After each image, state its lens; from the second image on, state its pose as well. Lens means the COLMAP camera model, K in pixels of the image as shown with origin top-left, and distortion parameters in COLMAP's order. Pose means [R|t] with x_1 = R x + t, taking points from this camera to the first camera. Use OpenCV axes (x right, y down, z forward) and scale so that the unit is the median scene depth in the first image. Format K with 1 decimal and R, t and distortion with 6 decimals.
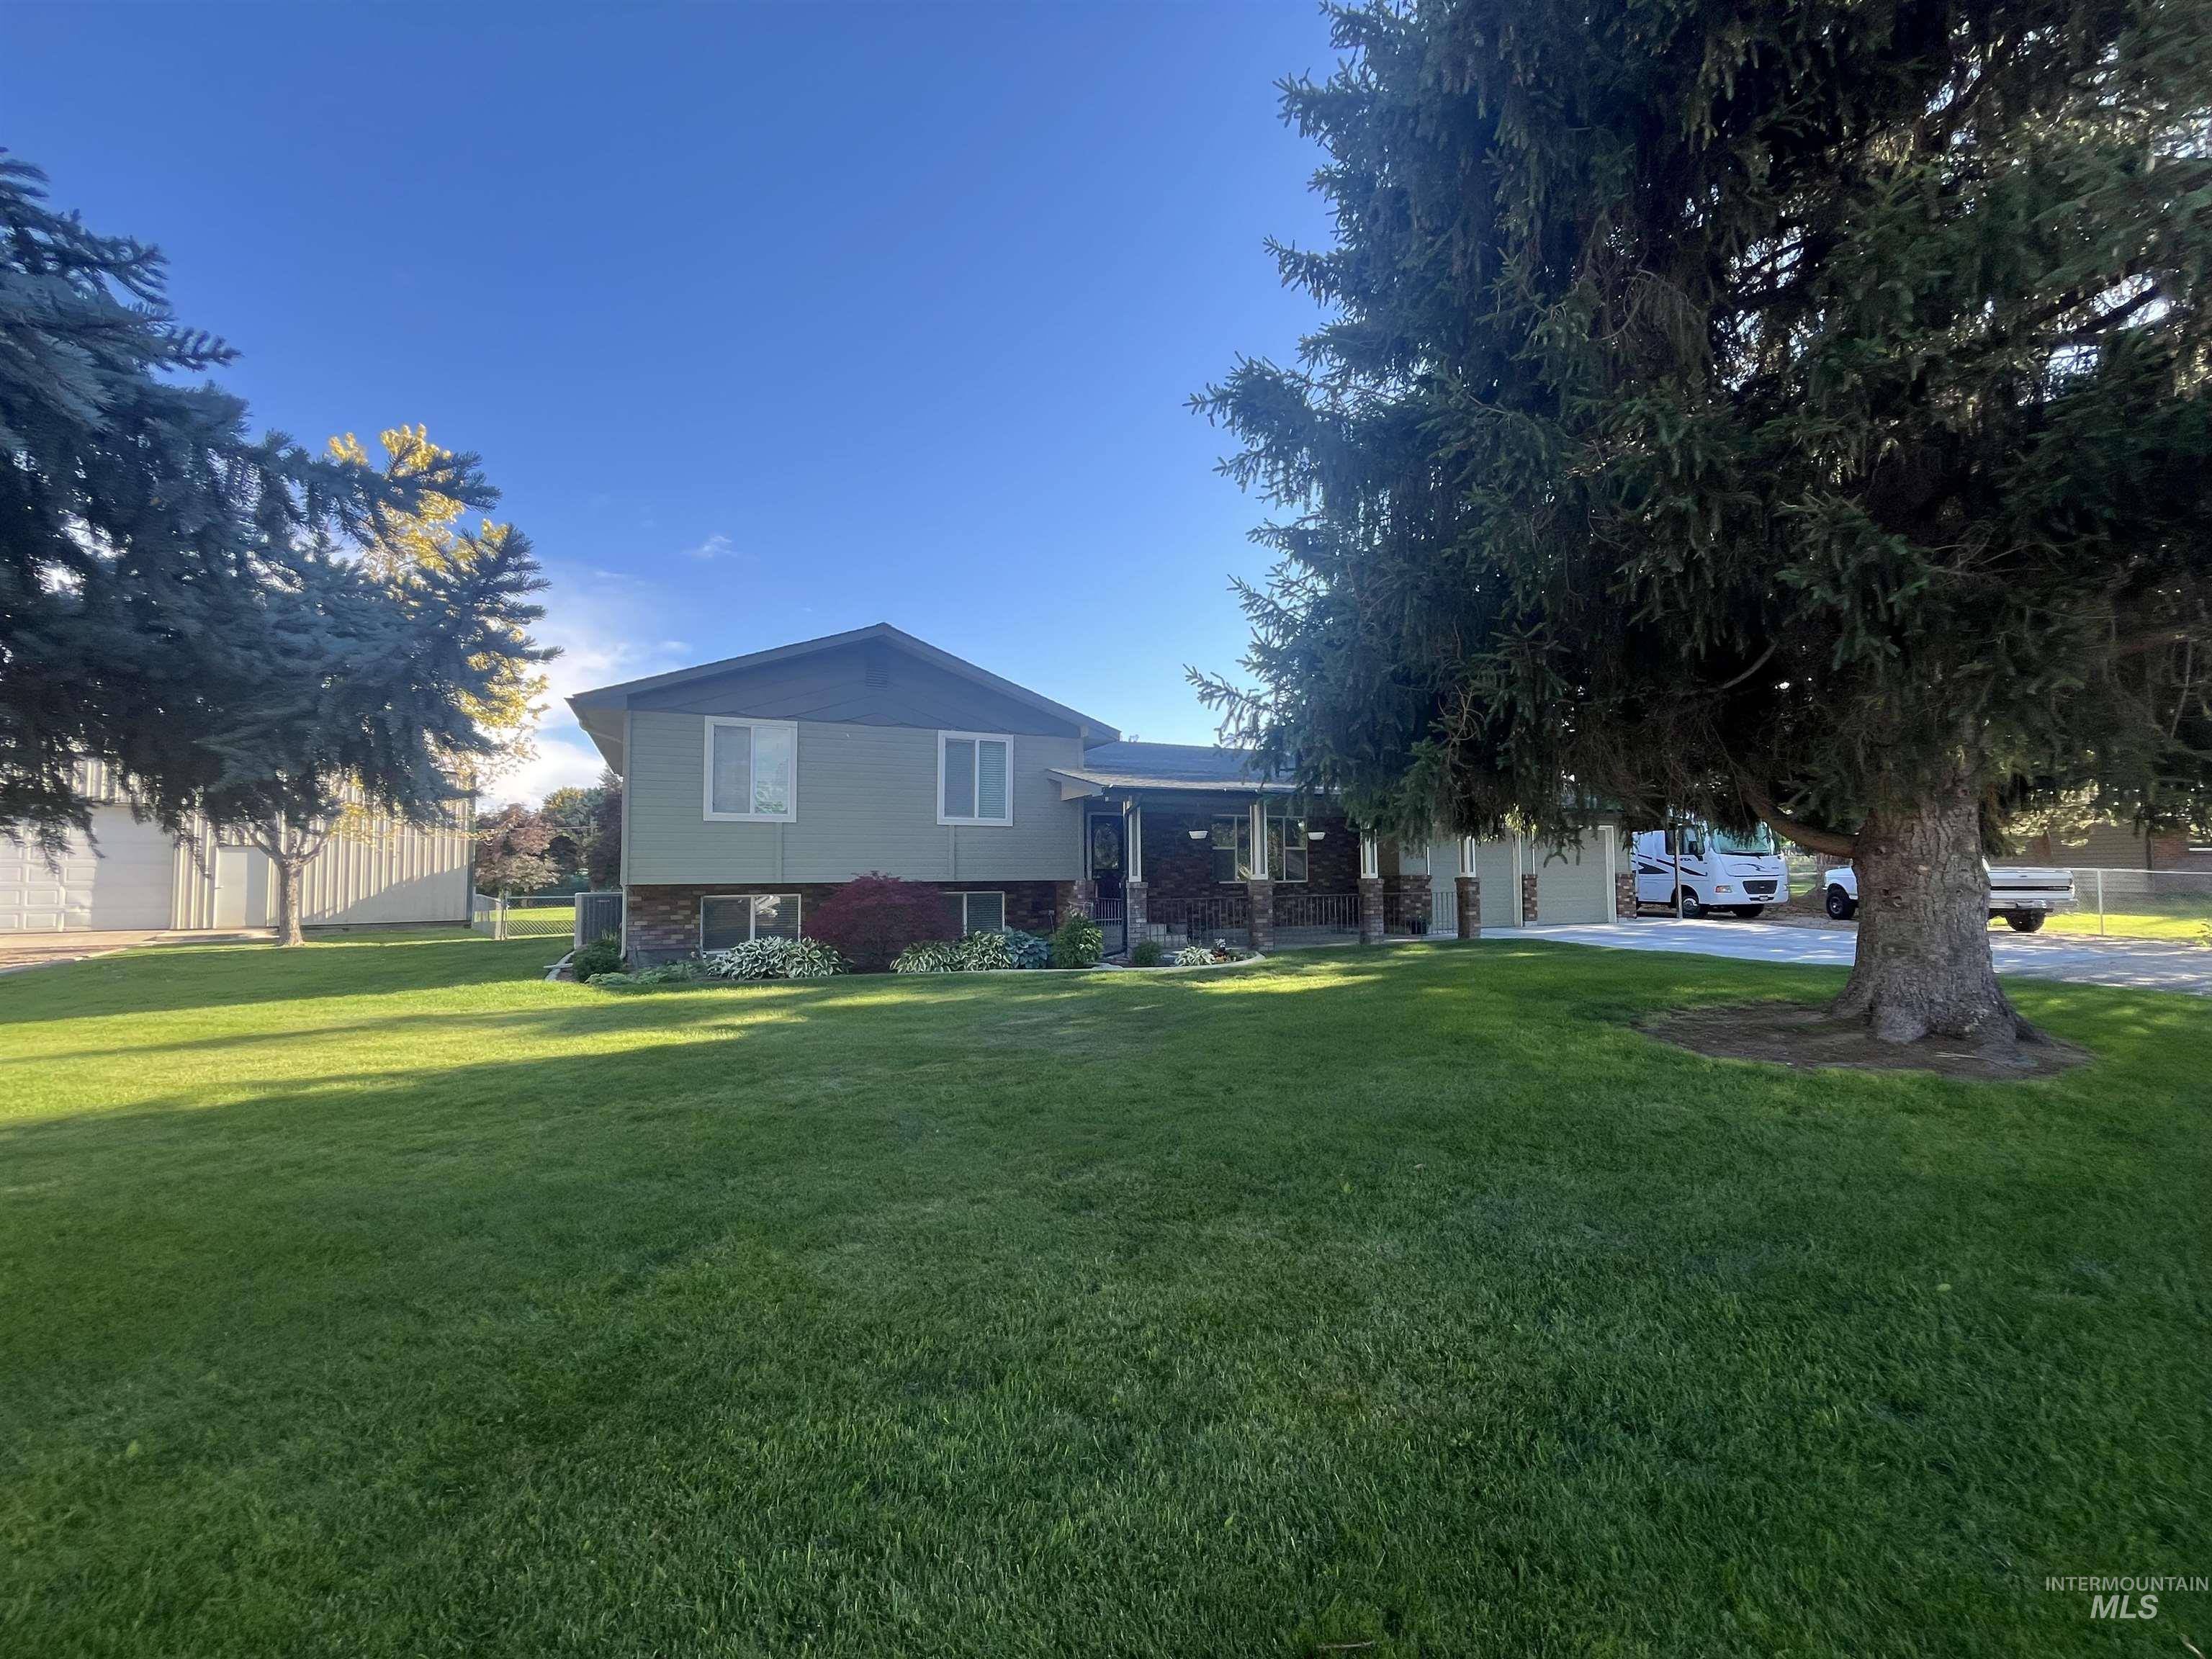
lens RADIAL K [[903.6, 0, 1101.7], [0, 903.6, 830.0], [0, 0, 1]] dist [-0.001677, -0.000425]
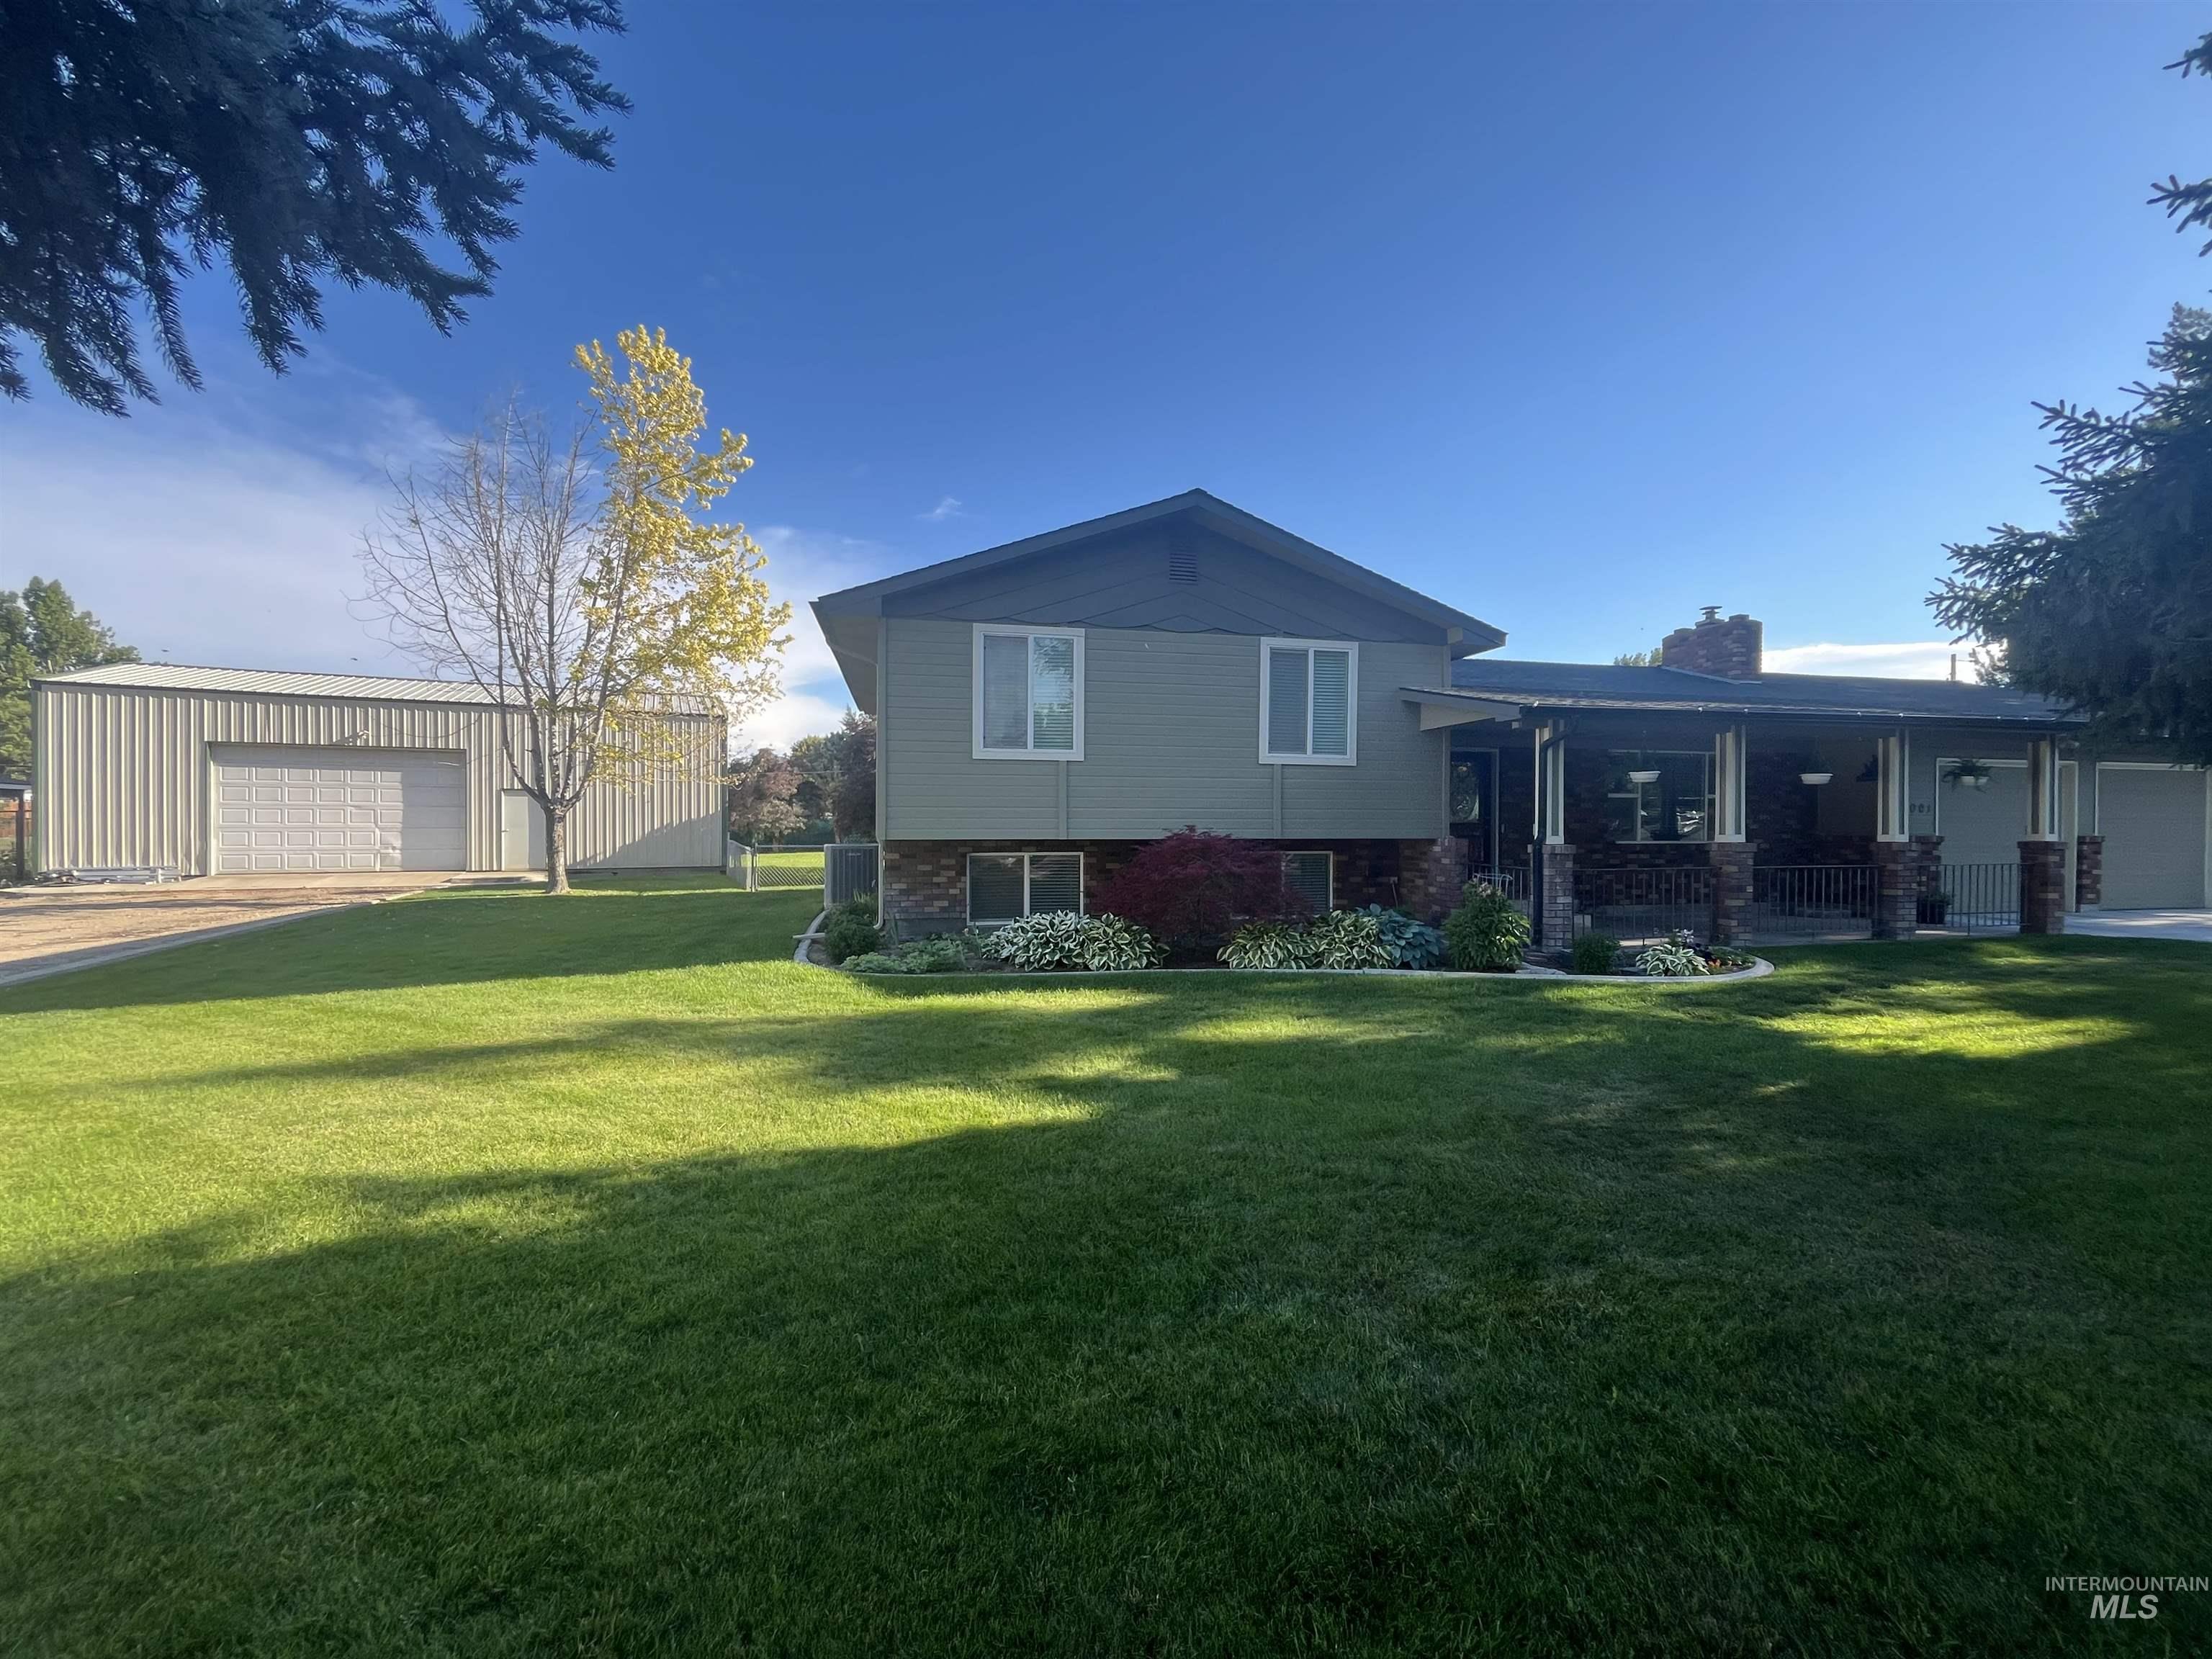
lens RADIAL K [[903.6, 0, 1101.7], [0, 903.6, 830.0], [0, 0, 1]] dist [-0.001677, -0.000425]
pose [[0.974986, 0.012135, -0.221935, -0.138663], [0.001214, 0.998203, 0.059914, 0.003867], [0.222263, -0.058685, 0.973219, 0.229124]]
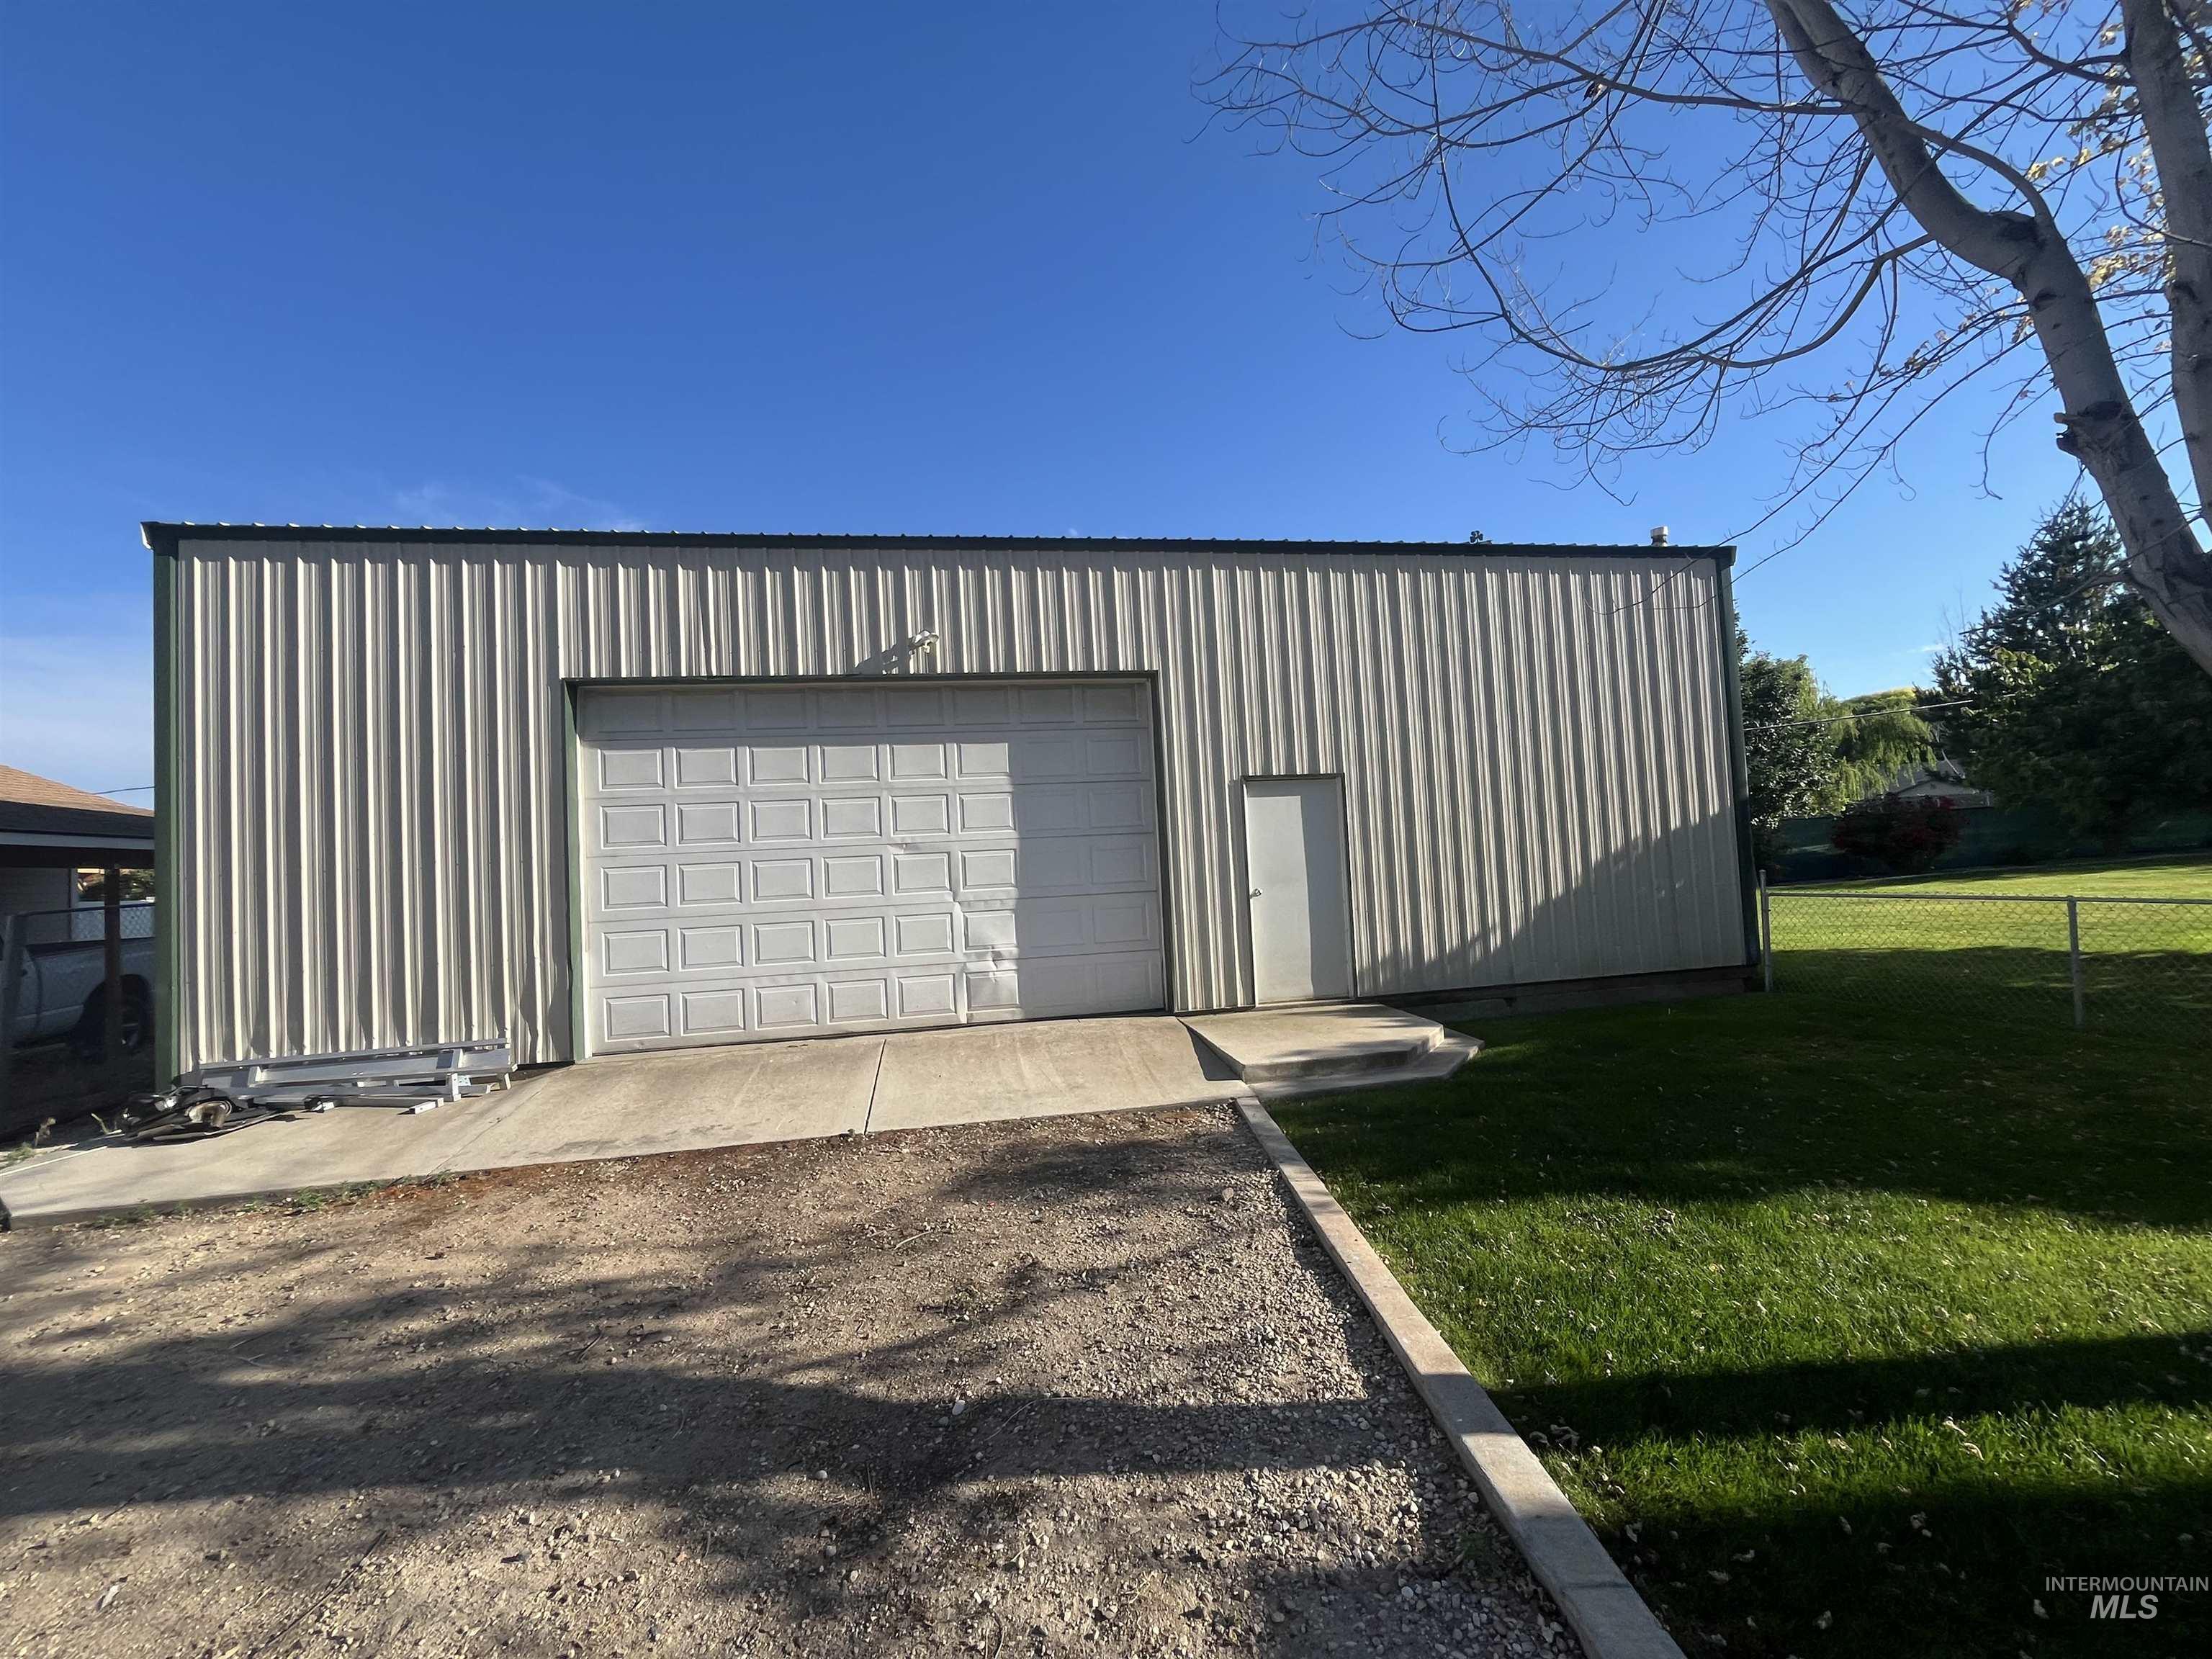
lens RADIAL K [[903.6, 0, 1101.7], [0, 903.6, 830.0], [0, 0, 1]] dist [-0.001677, -0.000425]
pose [[0.871853, -0.056020, -0.486552, -1.251228], [0.068613, 0.997611, 0.008085, 0.045227], [0.484937, -0.040433, 0.873614, 0.957219]]
